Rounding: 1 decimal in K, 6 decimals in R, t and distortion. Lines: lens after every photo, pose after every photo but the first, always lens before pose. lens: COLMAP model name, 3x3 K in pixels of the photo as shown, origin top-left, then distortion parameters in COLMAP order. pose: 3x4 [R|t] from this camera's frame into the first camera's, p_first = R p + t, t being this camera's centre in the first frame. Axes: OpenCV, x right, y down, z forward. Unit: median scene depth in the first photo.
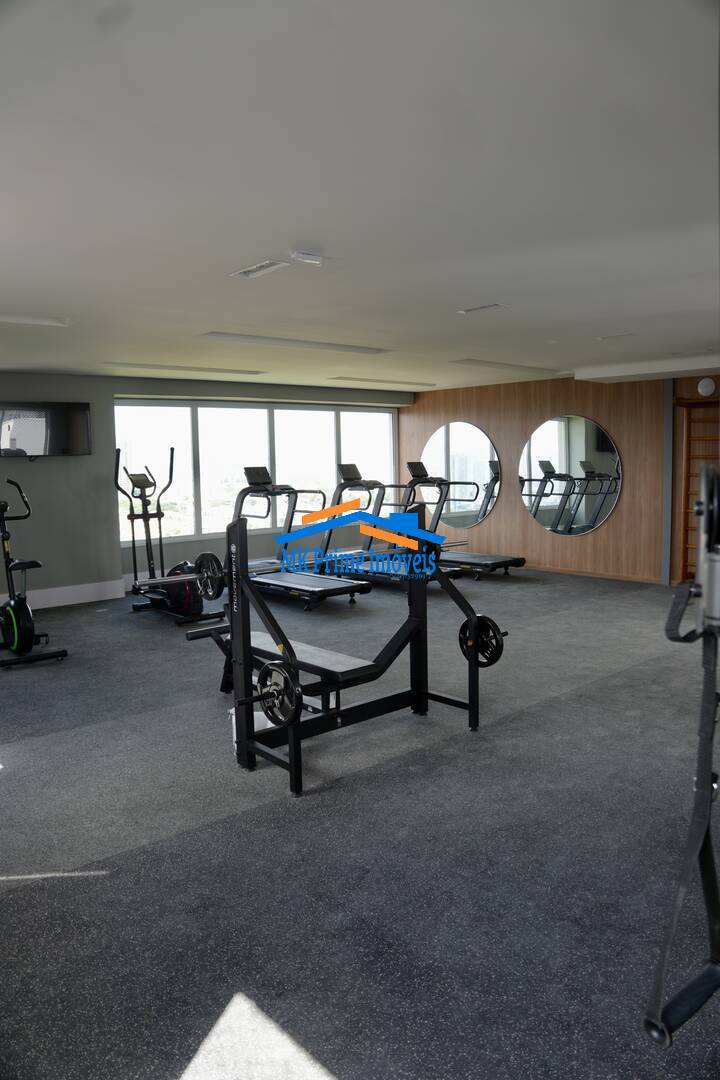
lens RADIAL K [[769.3, 0, 351.8], [0, 769.3, 544.5], [0, 0, 1]] dist [-0.160845, 0.099494]
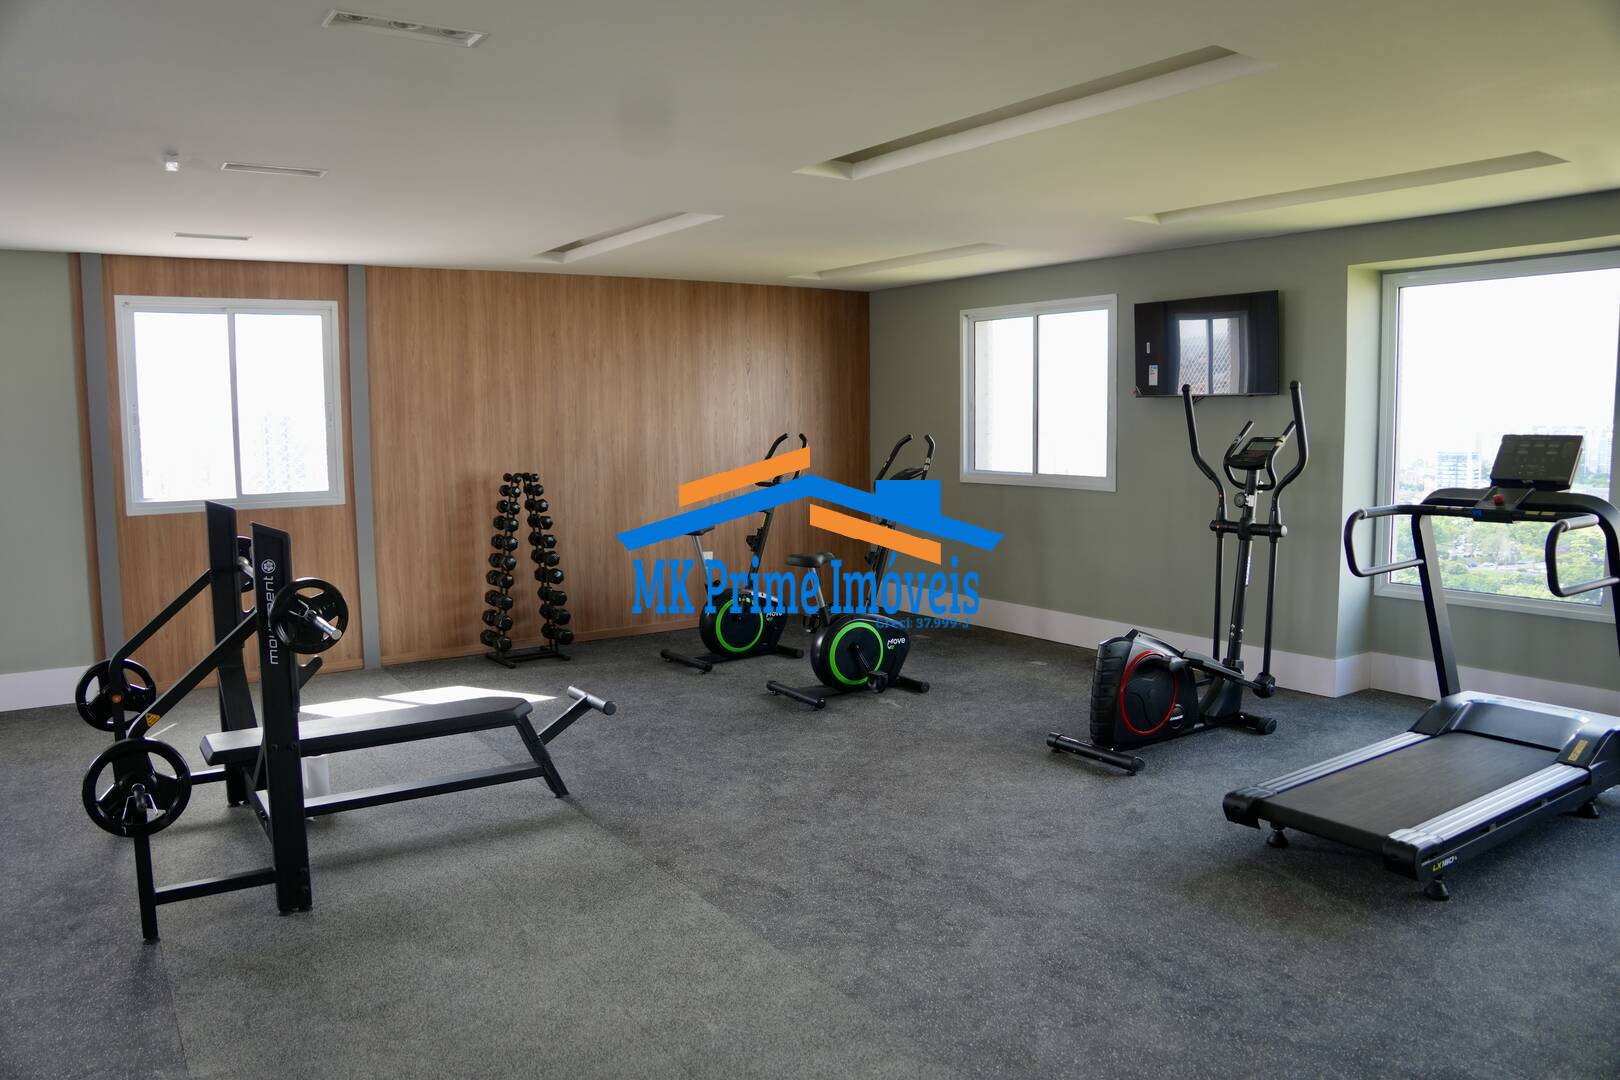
lens RADIAL K [[1154.0, 0, 801.1], [0, 1154.0, 526.8], [0, 0, 1]] dist [-0.160845, 0.099494]
pose [[-0.115602, 0.117098, -0.986369, 0.776425], [-0.095552, 0.987111, 0.128385, -0.177148], [0.988689, 0.109091, -0.102923, 1.392061]]
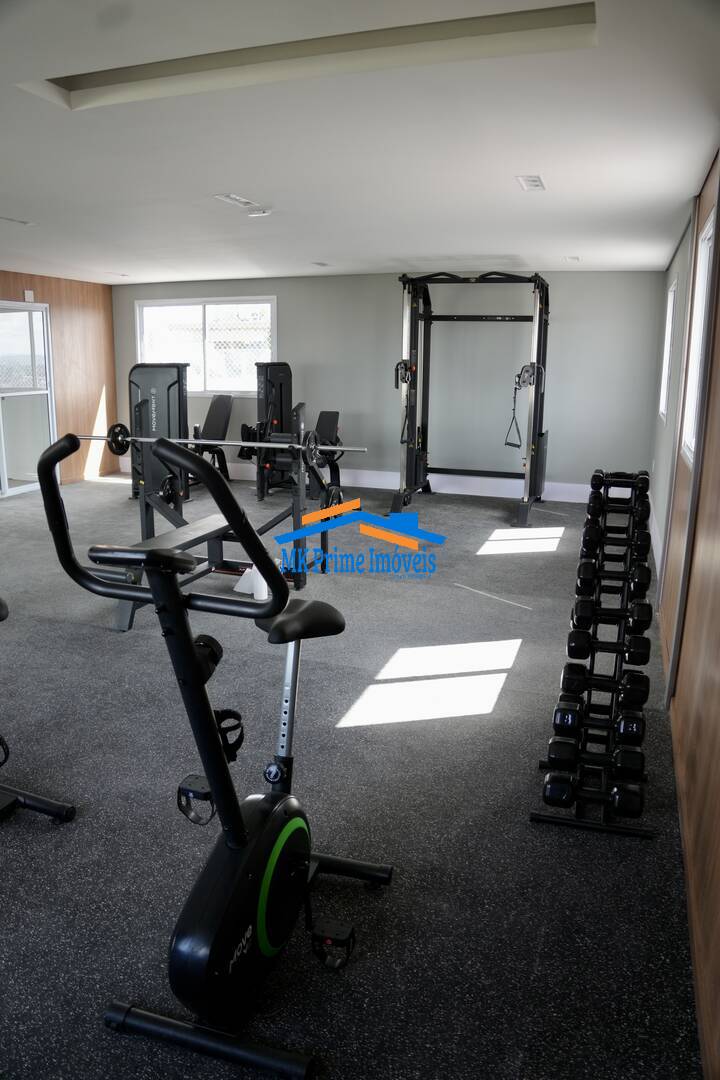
lens RADIAL K [[769.3, 0, 351.8], [0, 769.3, 544.5], [0, 0, 1]] dist [-0.160845, 0.099494]
pose [[-0.487398, -0.193461, 0.851479, -1.112886], [0.091551, 0.958450, 0.270170, -0.123369], [-0.868367, 0.209634, -0.449435, 1.254475]]
